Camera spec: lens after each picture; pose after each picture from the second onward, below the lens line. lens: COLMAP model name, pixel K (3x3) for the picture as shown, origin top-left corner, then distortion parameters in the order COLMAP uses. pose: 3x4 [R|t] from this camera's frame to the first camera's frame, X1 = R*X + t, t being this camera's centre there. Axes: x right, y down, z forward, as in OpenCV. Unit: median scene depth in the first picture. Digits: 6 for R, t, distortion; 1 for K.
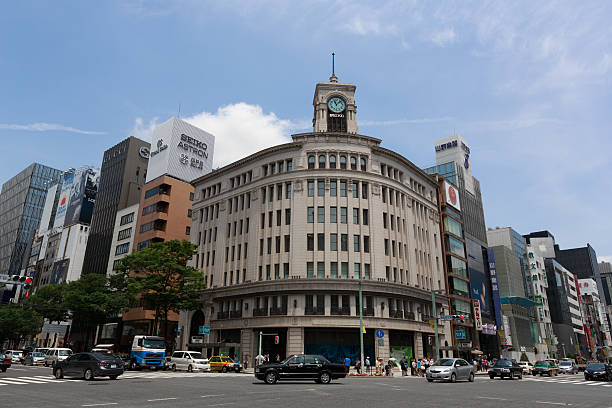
lens RADIAL K [[411.7, 0, 311.4], [0, 411.7, 195.2], [0, 0, 1]] dist [0.003318, 0.013572]
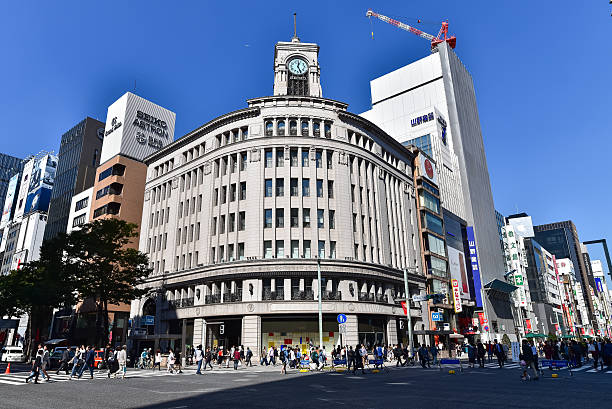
lens RADIAL K [[411.7, 0, 305.7], [0, 411.7, 196.9], [0, 0, 1]] dist [0.003318, 0.013572]
pose [[0.999315, -0.020924, 0.030530, 0.045852], [0.019938, 0.999280, 0.032272, 0.035730], [-0.031183, -0.031641, 0.999013, 0.102075]]
